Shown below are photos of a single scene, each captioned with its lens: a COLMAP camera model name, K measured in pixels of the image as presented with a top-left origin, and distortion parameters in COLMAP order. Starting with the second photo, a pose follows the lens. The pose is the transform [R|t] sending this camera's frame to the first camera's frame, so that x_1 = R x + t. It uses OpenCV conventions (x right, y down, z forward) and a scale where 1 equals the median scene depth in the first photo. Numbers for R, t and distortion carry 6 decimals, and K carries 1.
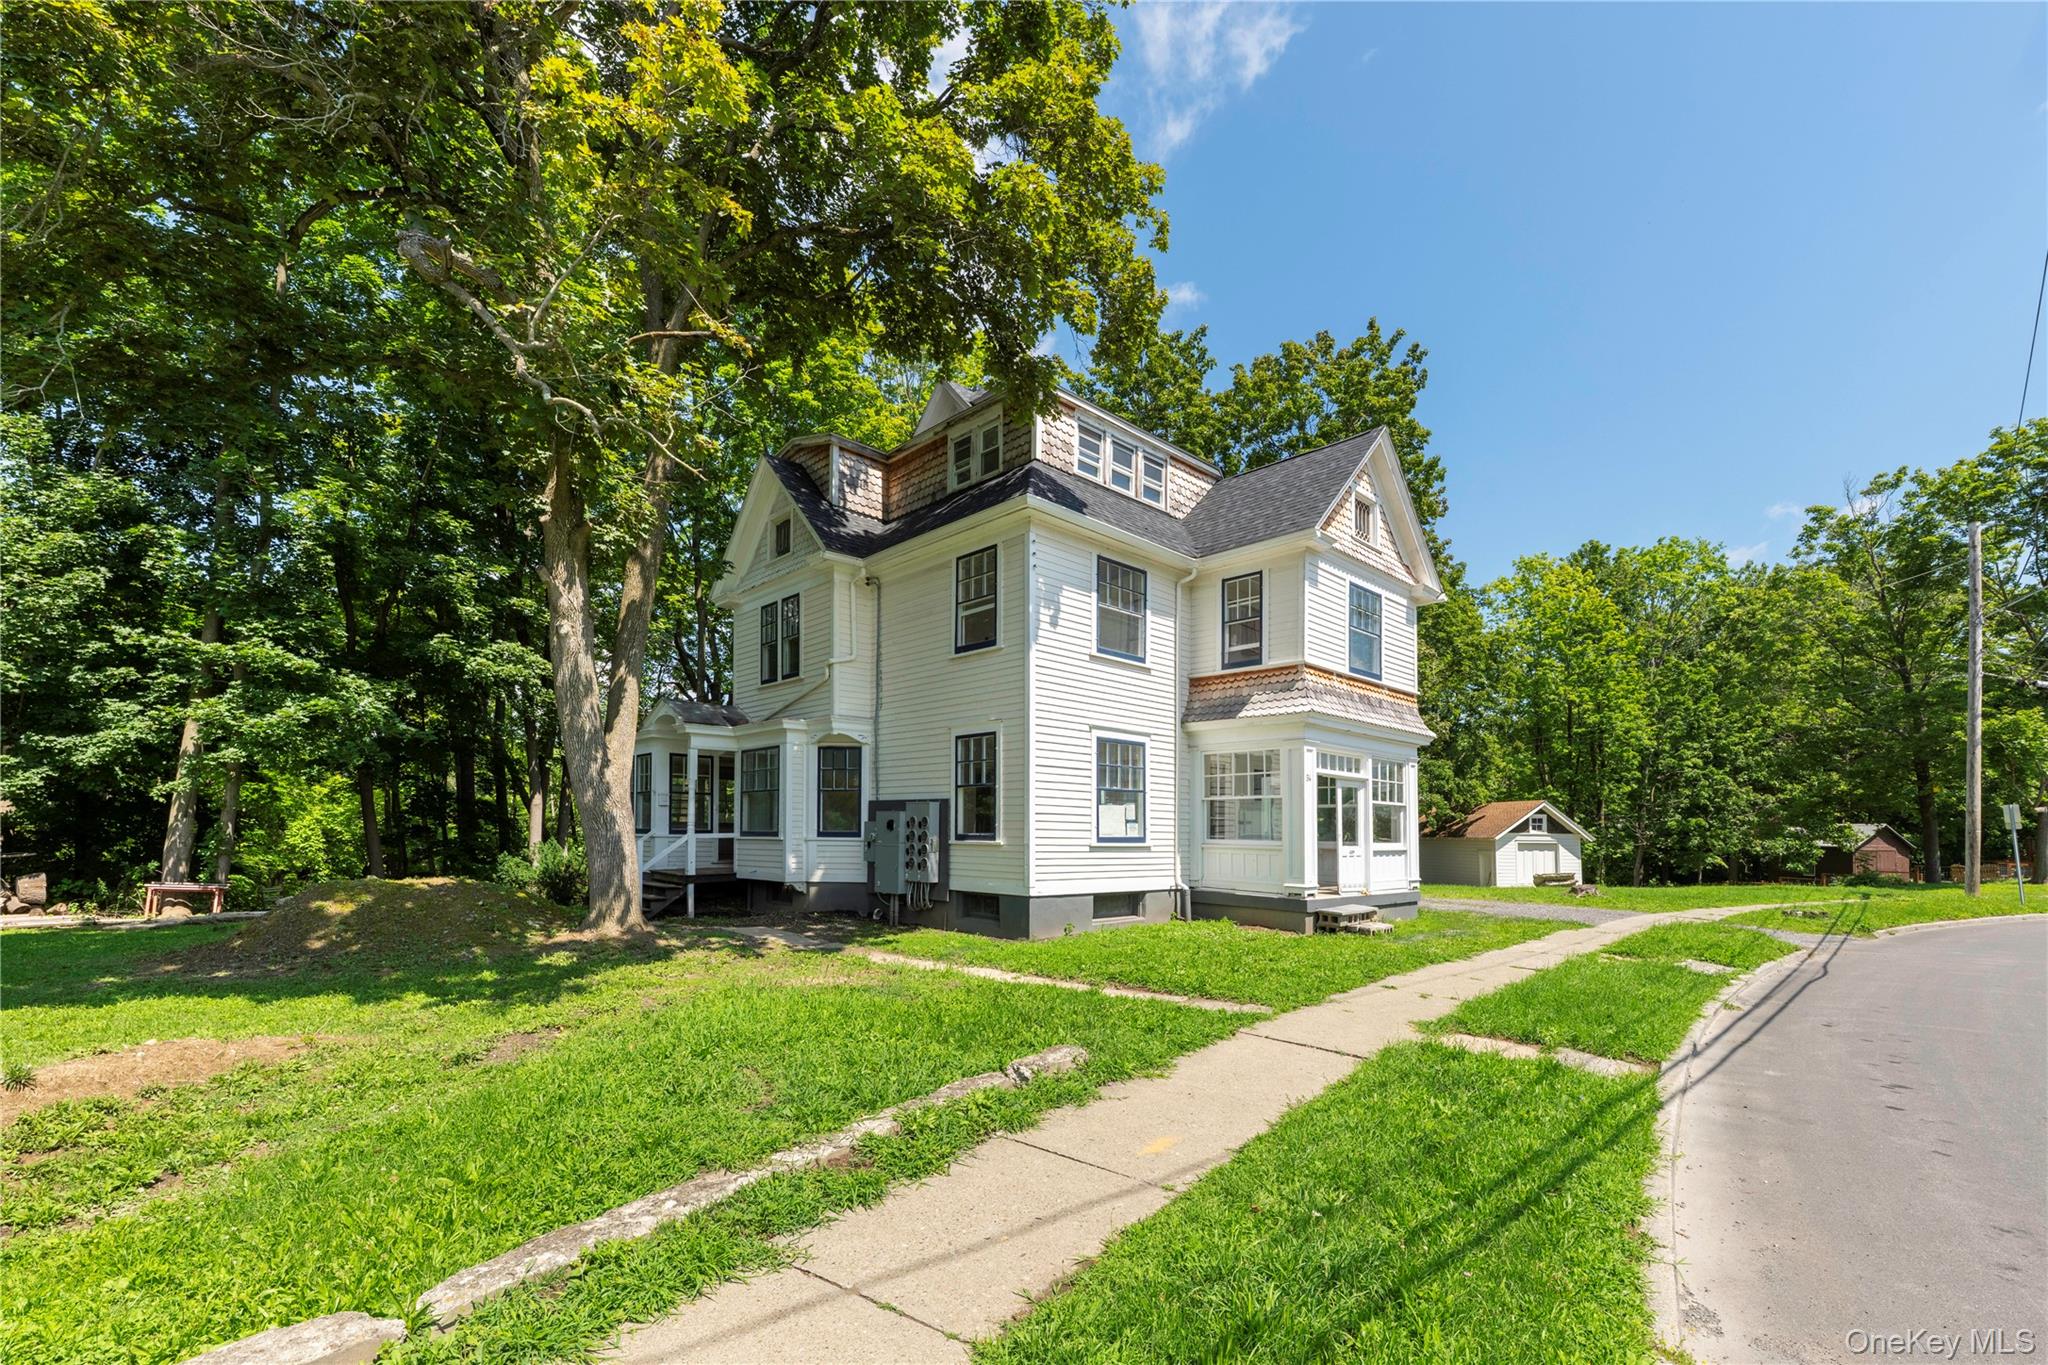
lens RADIAL K [[847.5, 0, 1022.3], [0, 847.5, 815.6], [0, 0, 1]] dist [-0.002411, -0.000137]
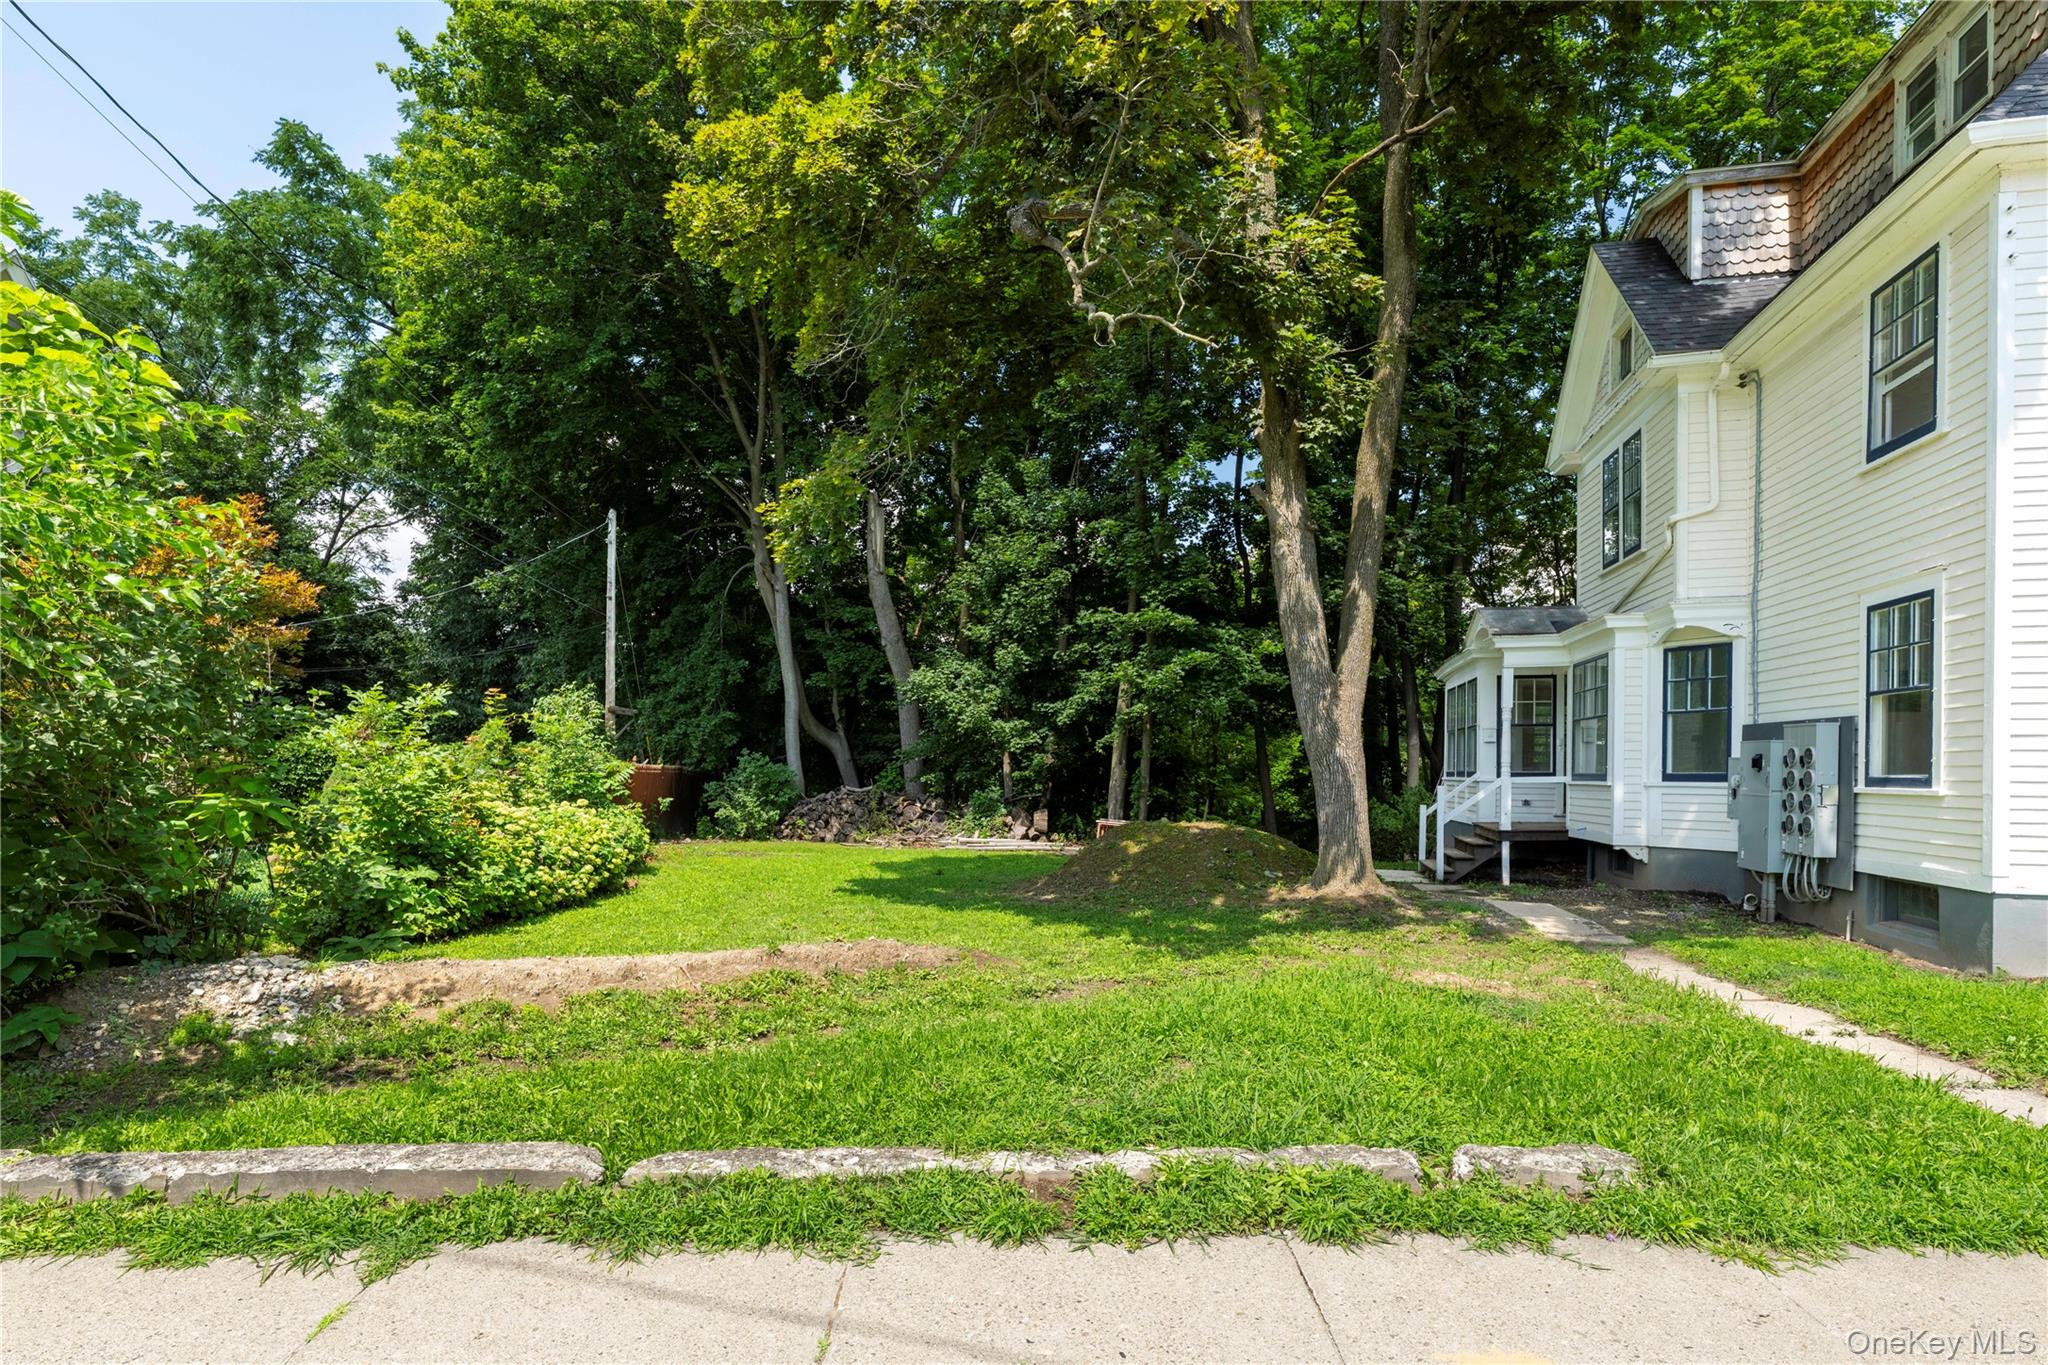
lens RADIAL K [[1032.9, 0, 1075.6], [0, 1032.9, 789.6], [0, 0, 1]] dist [-0.000635, -0.000099]
pose [[0.574068, 0.006552, -0.818782, 0.181650], [0.019530, 0.999574, 0.021692, 0.004793], [0.818575, -0.028443, 0.573695, 0.145134]]
